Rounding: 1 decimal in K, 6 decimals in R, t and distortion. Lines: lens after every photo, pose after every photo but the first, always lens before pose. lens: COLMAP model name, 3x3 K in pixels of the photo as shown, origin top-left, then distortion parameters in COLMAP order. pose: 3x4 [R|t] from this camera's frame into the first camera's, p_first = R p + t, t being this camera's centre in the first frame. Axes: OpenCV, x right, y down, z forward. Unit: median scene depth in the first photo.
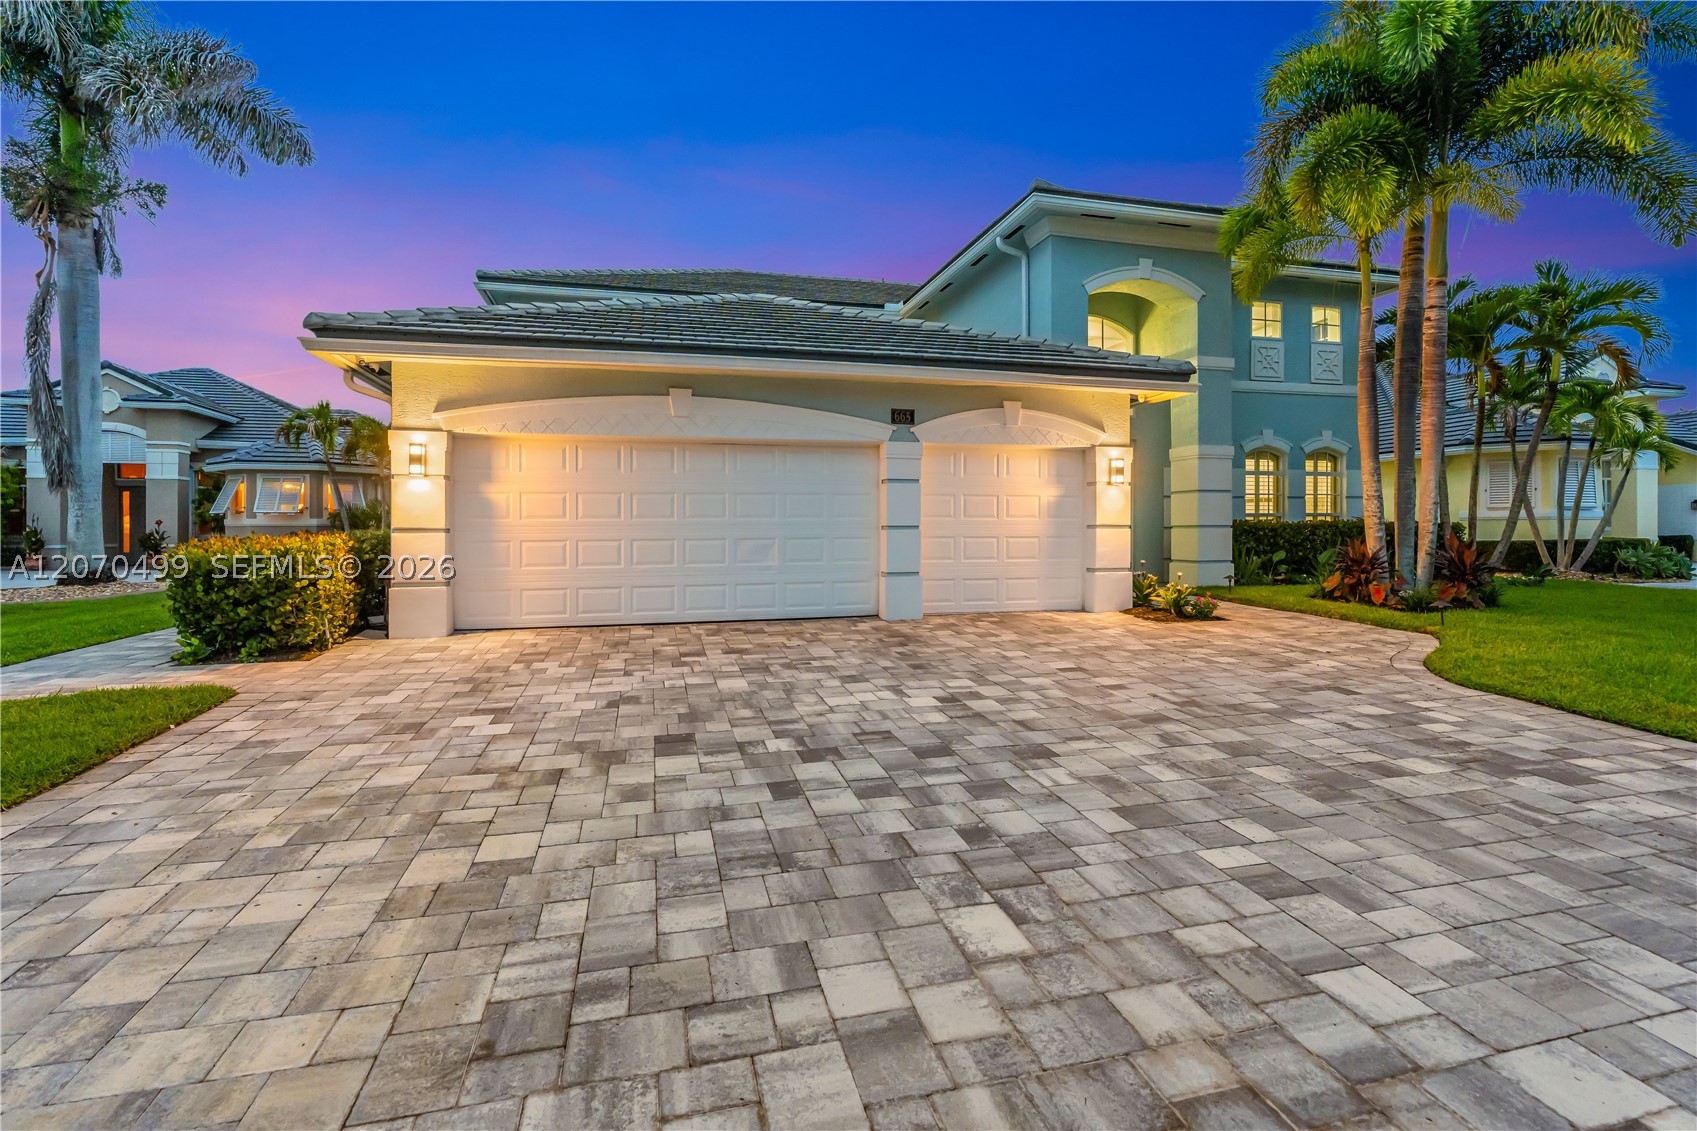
lens RADIAL K [[764.6, 0, 843.2], [0, 764.6, 543.2], [0, 0, 1]] dist [-0.002203, -0.000039]
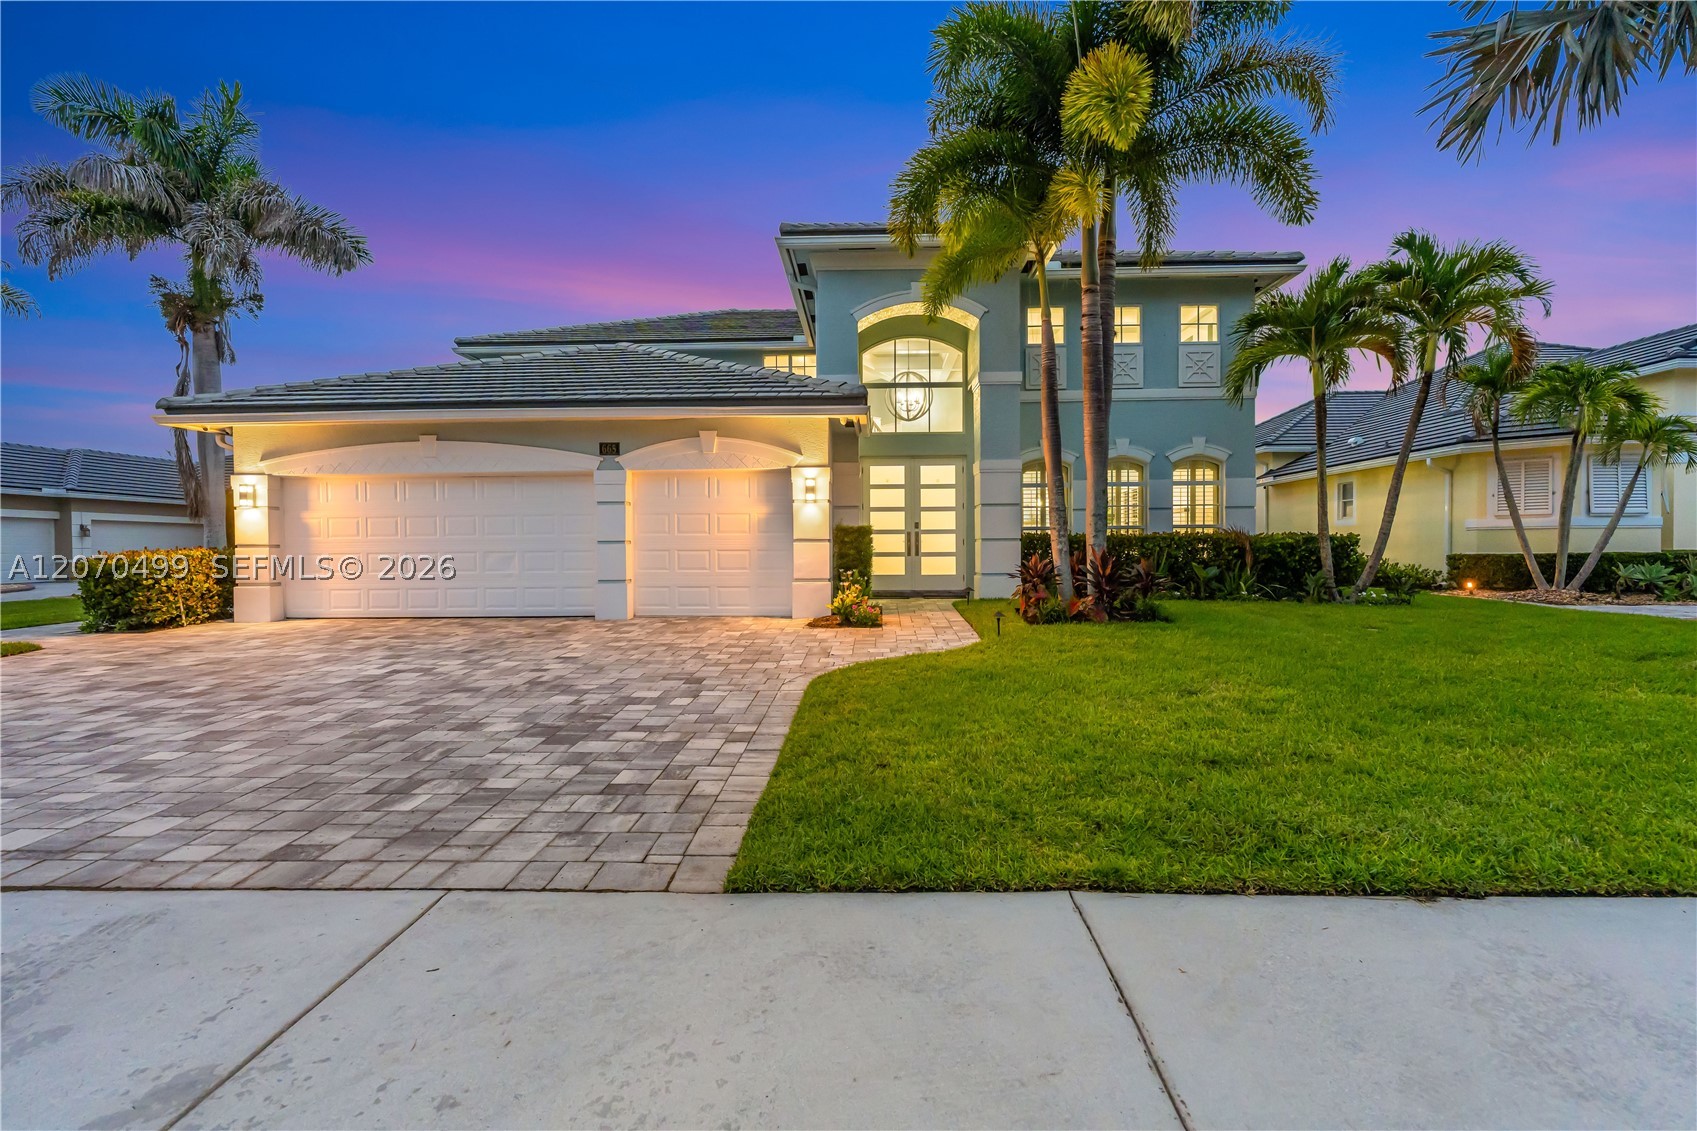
lens RADIAL K [[769.8, 0, 848.5], [0, 769.8, 565.5], [0, 0, 1]] dist [-0.001326, -0.000199]
pose [[0.960459, 0.002799, -0.278408, 0.714200], [-0.001142, 0.999981, 0.006113, 0.007077], [0.278420, -0.005553, 0.960443, -0.040629]]
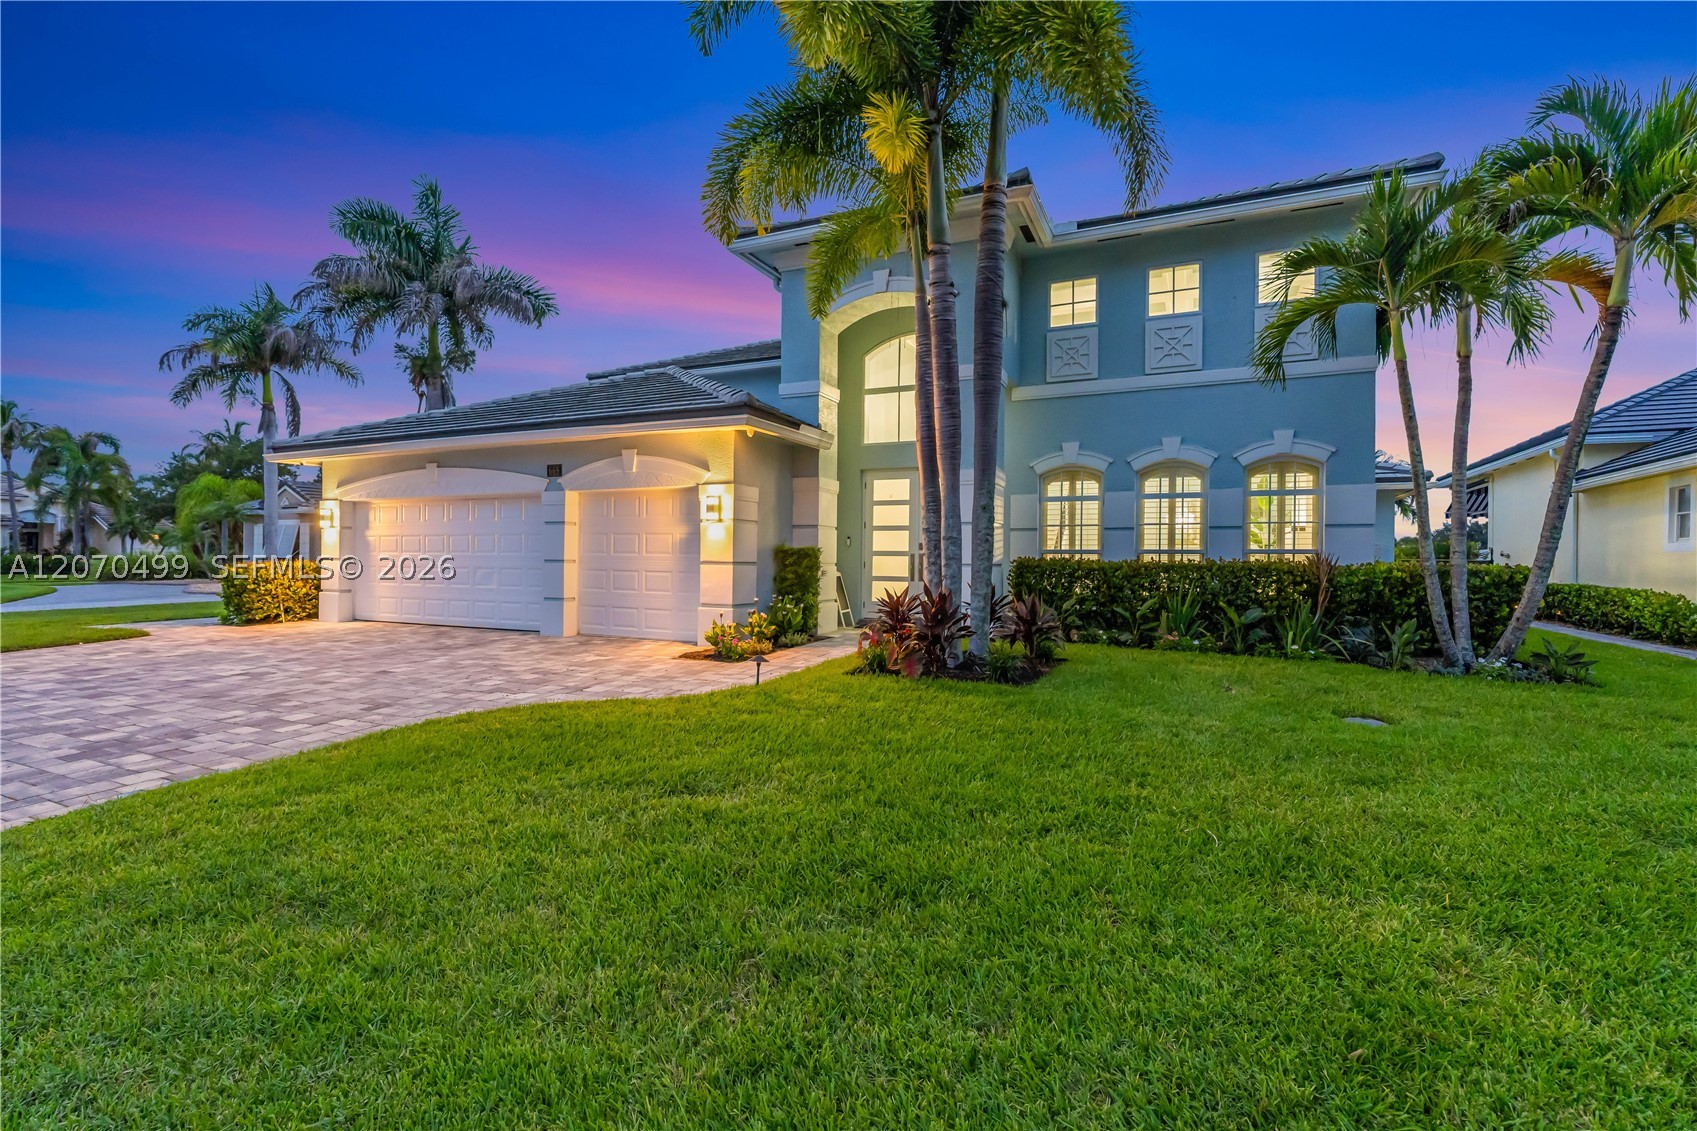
lens RADIAL K [[781.3, 0, 837.8], [0, 781.3, 561.8], [0, 0, 1]] dist [0.003947, 0.000381]
pose [[0.769183, 0.011368, -0.638927, 1.145713], [-0.026495, 0.999549, -0.014112, -0.012889], [0.638479, 0.027783, 0.769138, 0.307710]]
